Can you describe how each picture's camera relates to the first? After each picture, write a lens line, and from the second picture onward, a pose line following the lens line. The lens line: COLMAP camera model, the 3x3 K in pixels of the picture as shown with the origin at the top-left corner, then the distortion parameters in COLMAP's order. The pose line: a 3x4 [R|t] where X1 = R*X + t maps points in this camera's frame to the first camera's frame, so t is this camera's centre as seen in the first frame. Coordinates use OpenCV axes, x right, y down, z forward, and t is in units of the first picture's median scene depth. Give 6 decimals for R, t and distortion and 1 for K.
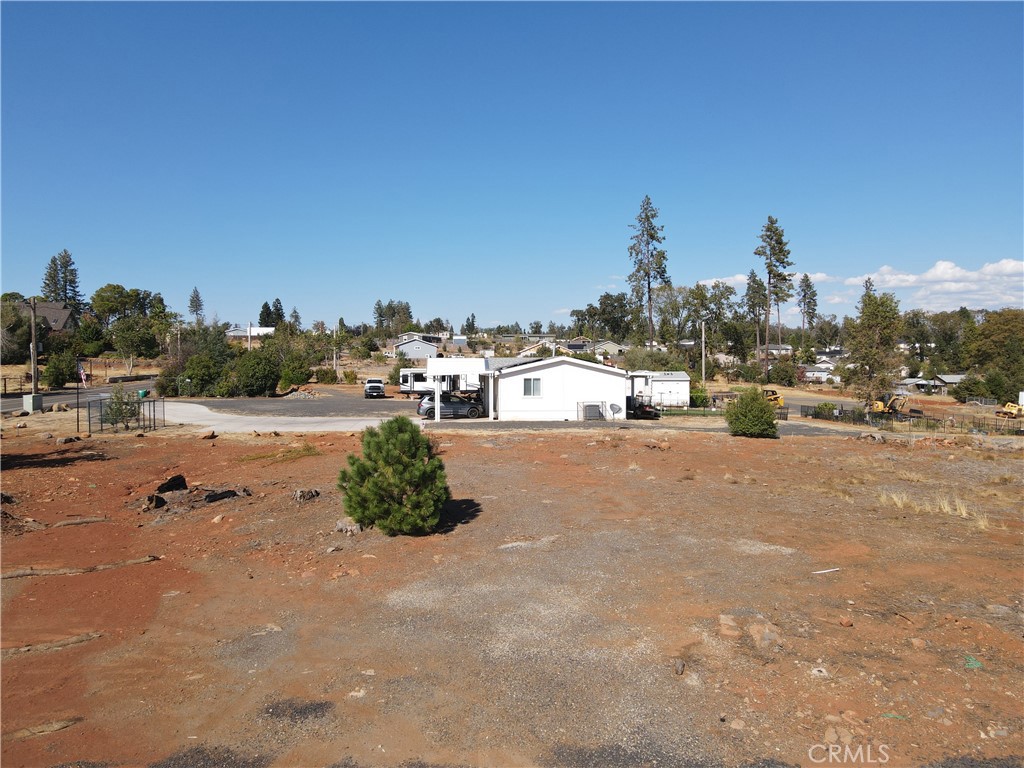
lens RADIAL K [[748.9, 0, 508.1], [0, 748.9, 381.9], [0, 0, 1]] dist [0.013216, 0.004728]
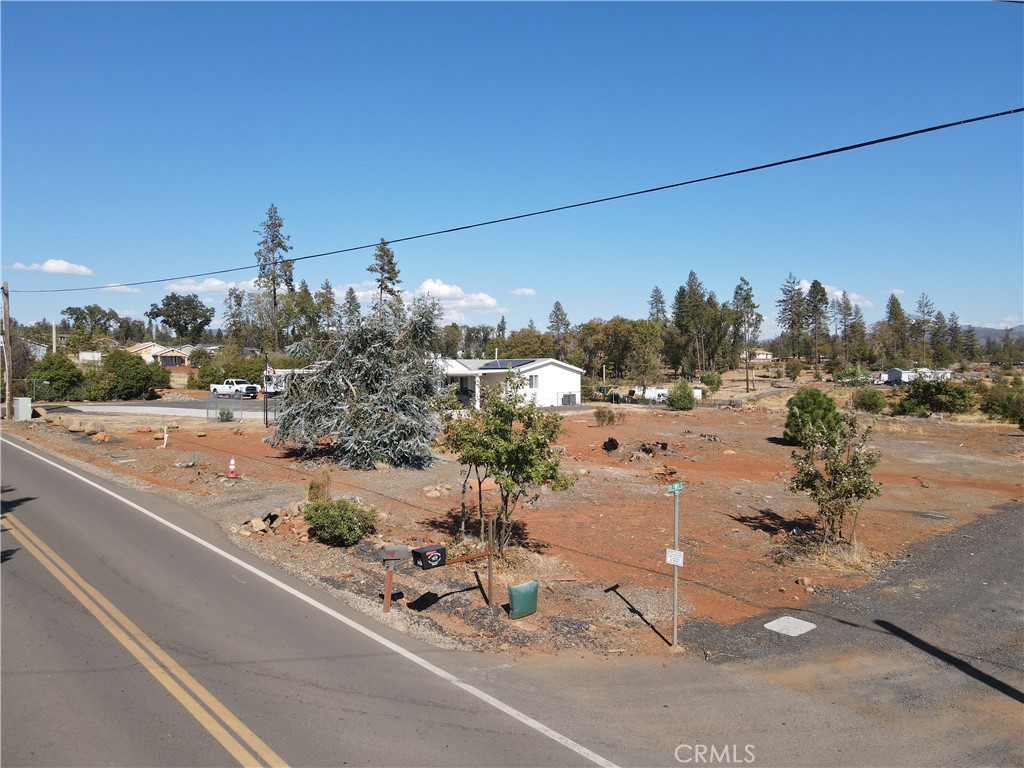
lens RADIAL K [[748.9, 0, 509.2], [0, 748.9, 379.4], [0, 0, 1]] dist [0.013216, 0.004728]
pose [[0.772588, -0.007753, 0.634860, -0.837802], [0.014840, 0.999873, -0.005849, 0.010056], [-0.634734, 0.013940, 0.772605, 0.005474]]
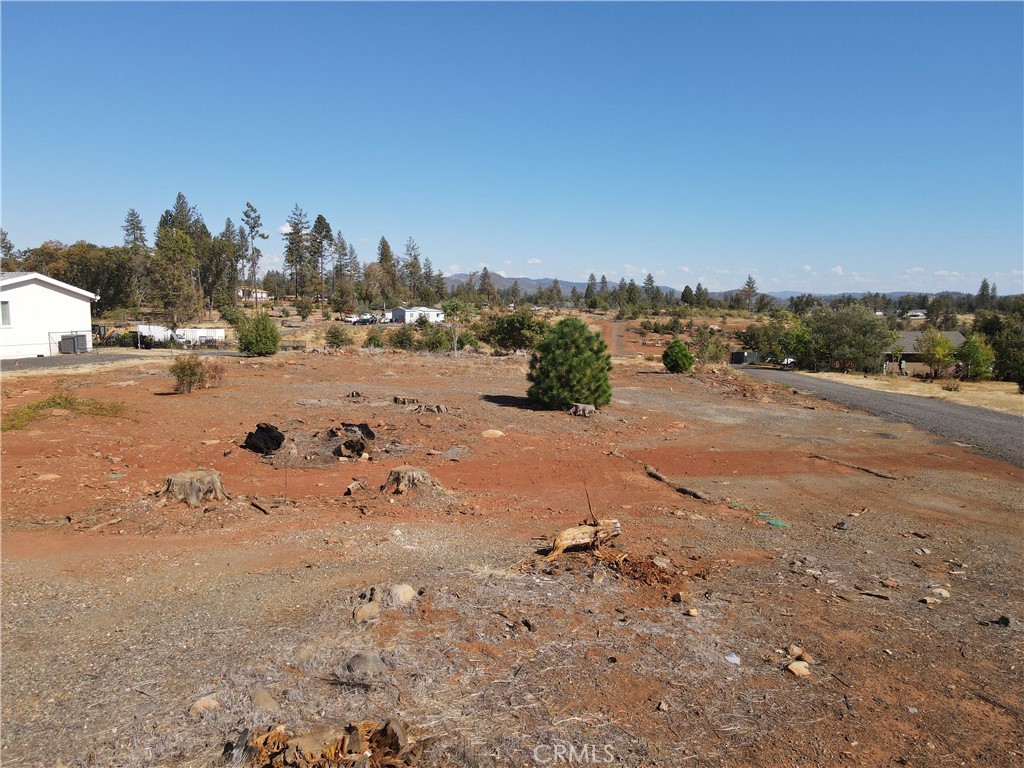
lens RADIAL K [[748.9, 0, 508.1], [0, 748.9, 377.3], [0, 0, 1]] dist [0.013216, 0.004728]
pose [[0.215443, -0.083556, 0.972935, -0.577569], [0.018567, 0.996503, 0.081469, 0.018560], [-0.976340, 0.000512, 0.216240, 0.358824]]
